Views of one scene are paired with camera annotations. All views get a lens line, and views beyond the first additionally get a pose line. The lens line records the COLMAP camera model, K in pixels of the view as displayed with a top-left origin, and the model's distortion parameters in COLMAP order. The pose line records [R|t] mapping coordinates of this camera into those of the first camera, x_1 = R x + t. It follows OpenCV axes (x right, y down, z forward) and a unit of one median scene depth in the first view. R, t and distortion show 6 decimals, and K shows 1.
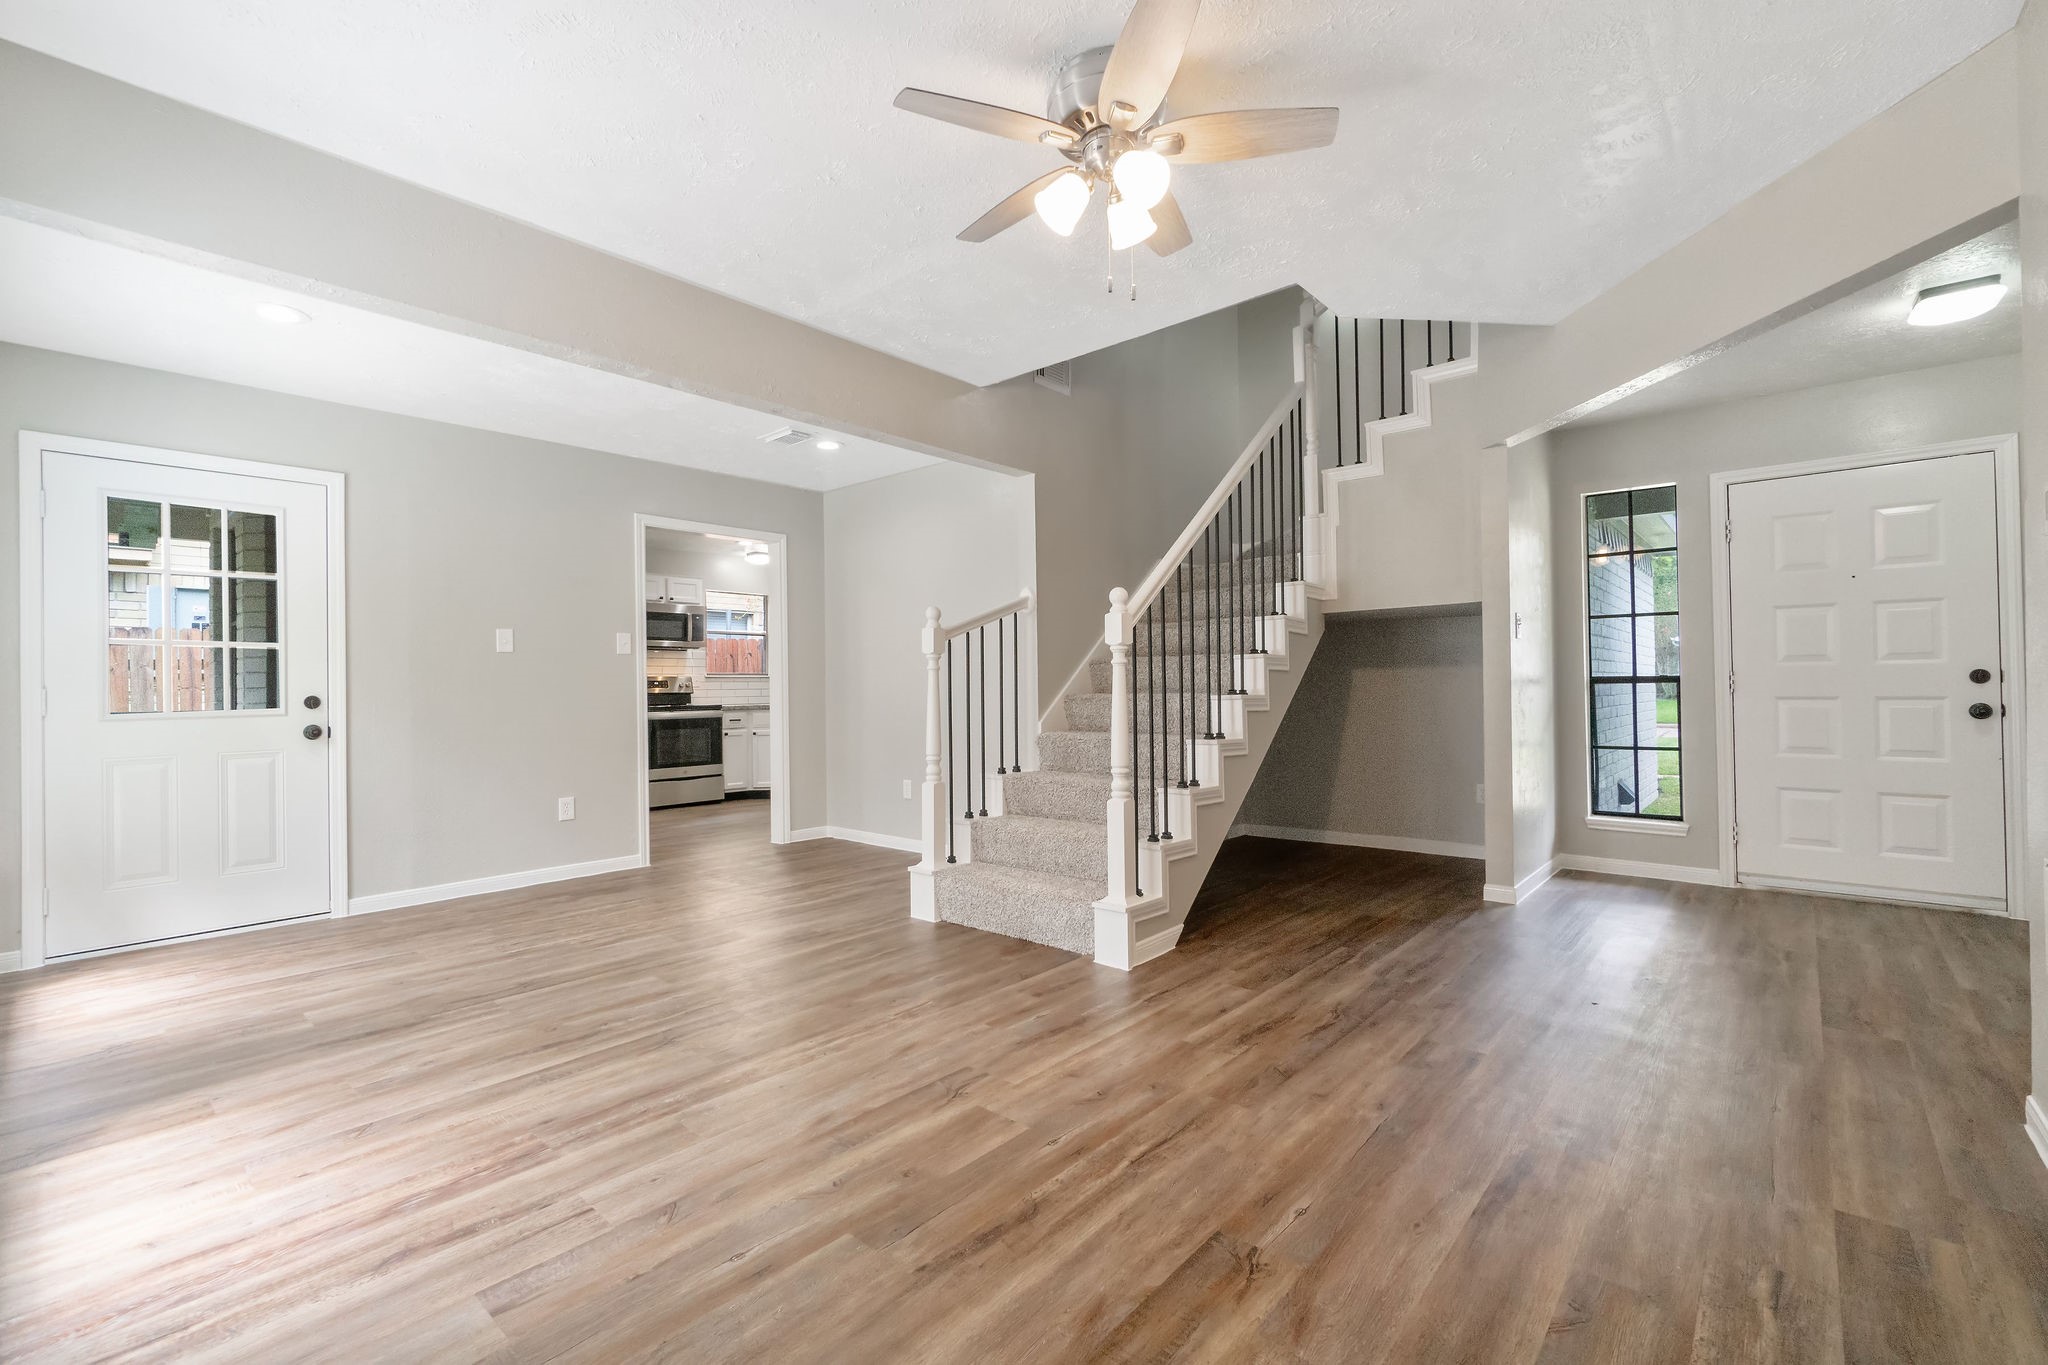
lens RADIAL K [[877.7, 0, 1018.2], [0, 877.7, 680.1], [0, 0, 1]] dist [-0.002409, -0.000251]
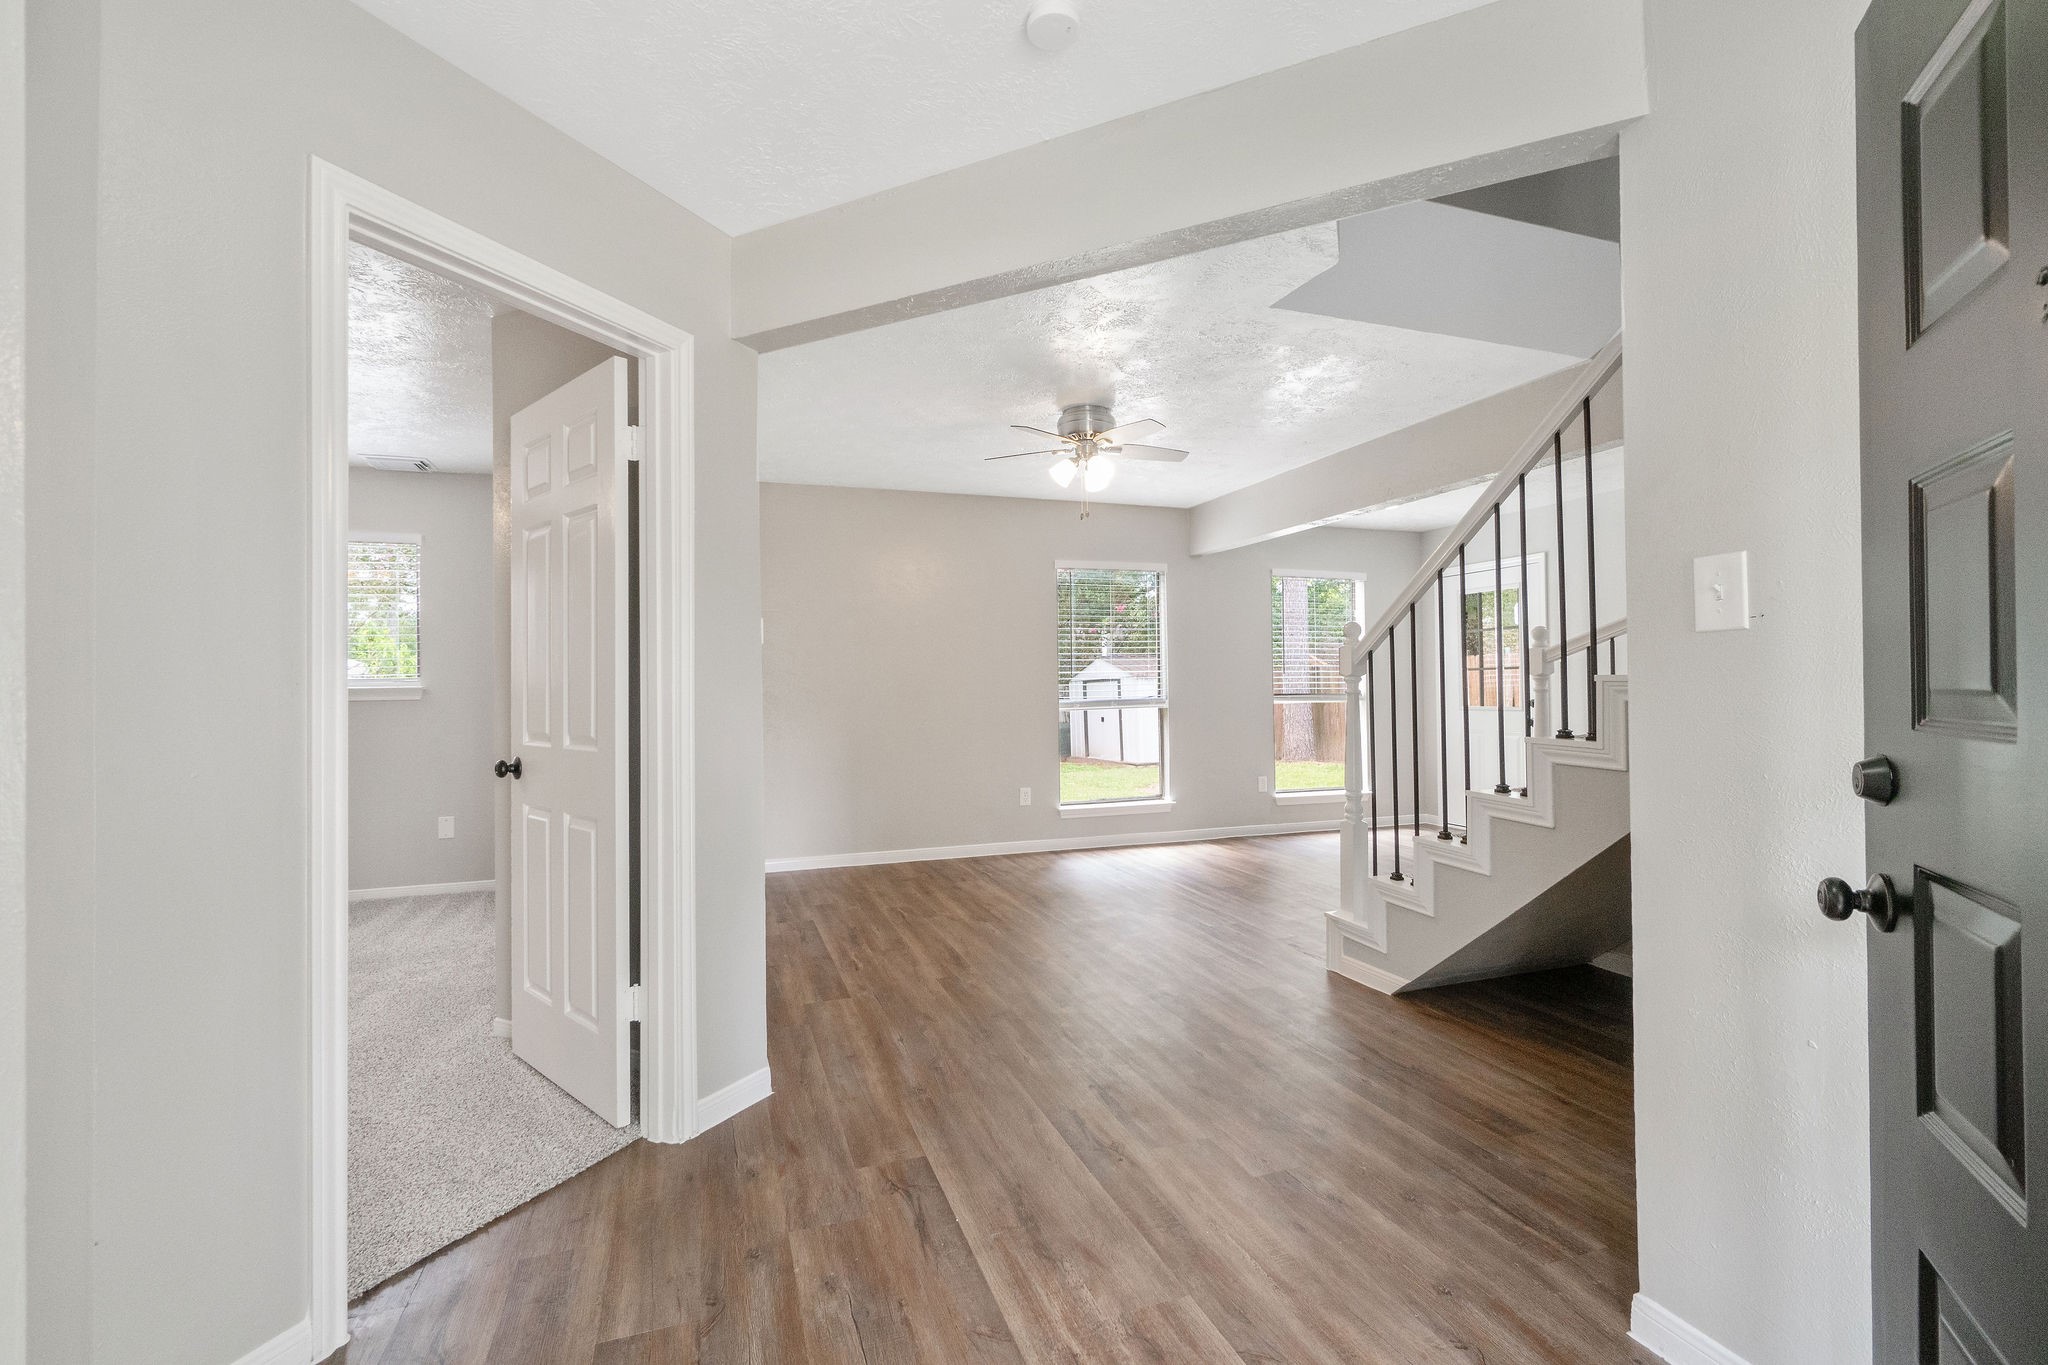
lens RADIAL K [[906.9, 0, 1012.2], [0, 906.9, 674.3], [0, 0, 1]] dist [-0.000655, 0.000043]
pose [[-0.491899, 0.008786, -0.870608, 1.925697], [0.026474, 0.999638, -0.004869, -0.070656], [0.870250, -0.025443, -0.491953, 1.785755]]
